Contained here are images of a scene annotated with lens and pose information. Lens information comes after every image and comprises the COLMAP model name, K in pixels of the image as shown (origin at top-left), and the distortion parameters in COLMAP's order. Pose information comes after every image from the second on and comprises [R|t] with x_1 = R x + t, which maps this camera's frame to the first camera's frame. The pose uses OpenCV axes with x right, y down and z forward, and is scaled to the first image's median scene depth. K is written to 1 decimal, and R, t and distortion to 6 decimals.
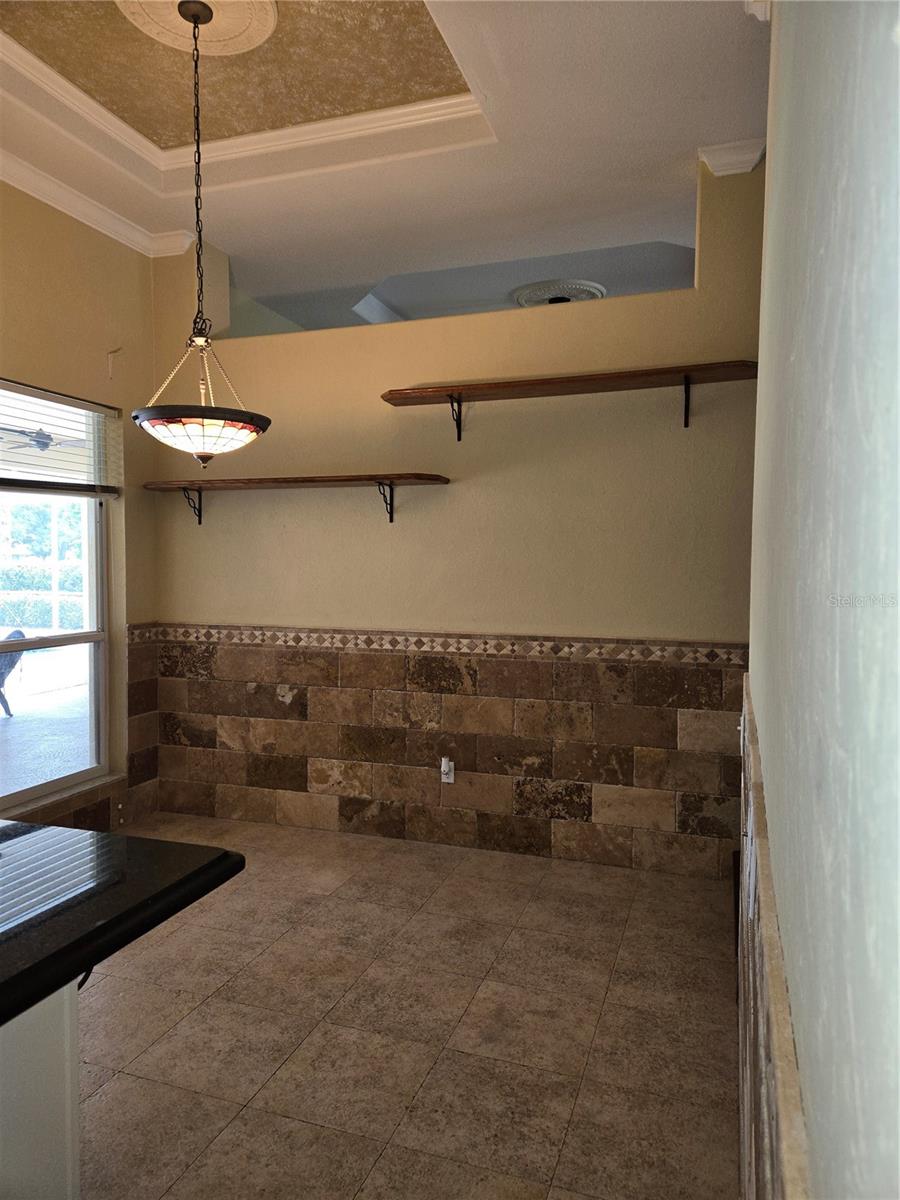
lens RADIAL K [[798.6, 0, 450.4], [0, 798.6, 599.4], [0, 0, 1]] dist [0.079094, -0.065501]
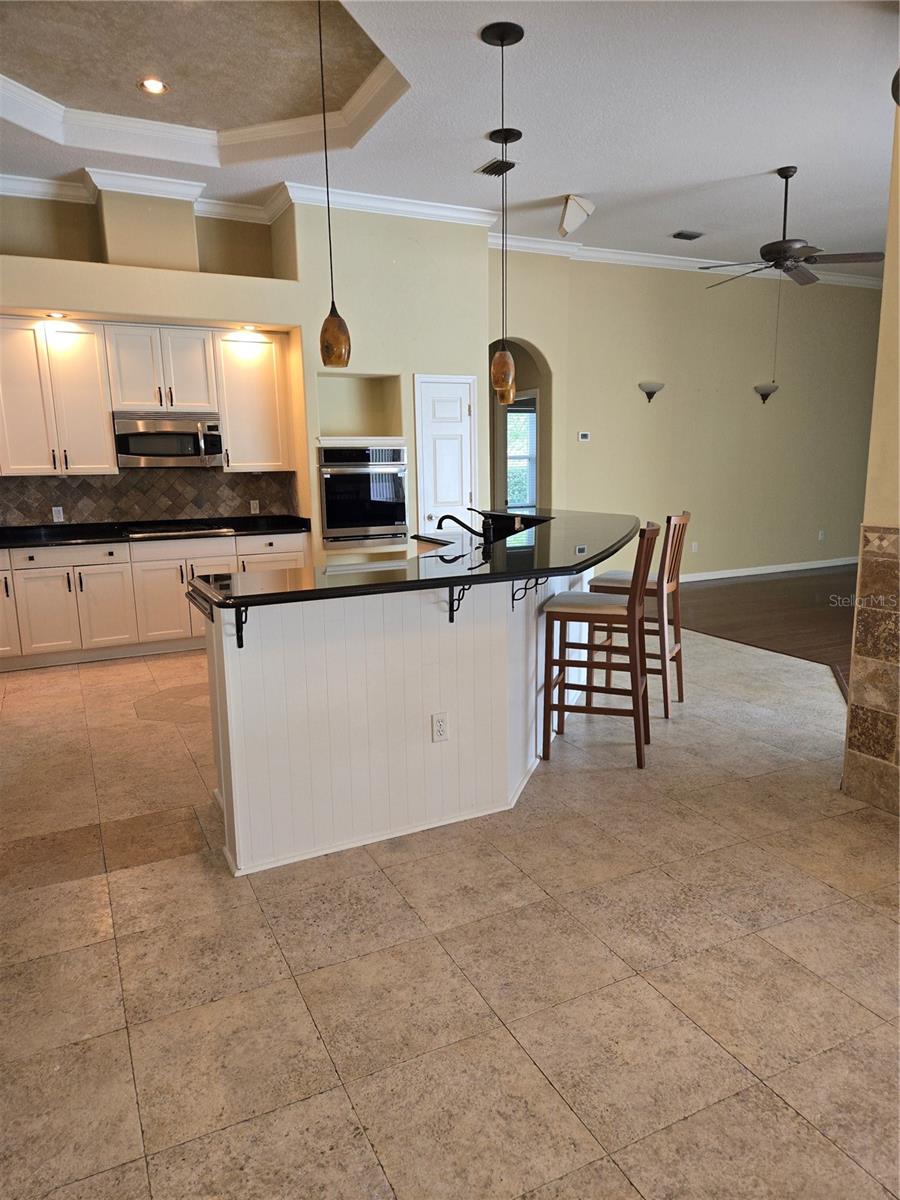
lens RADIAL K [[798.6, 0, 451.1], [0, 798.6, 601.5], [0, 0, 1]] dist [0.079094, -0.065501]
pose [[-0.700082, 0.136460, -0.700902, 0.382619], [-0.018985, 0.977666, 0.209306, -0.039357], [0.713810, 0.159838, -0.681856, 1.564283]]
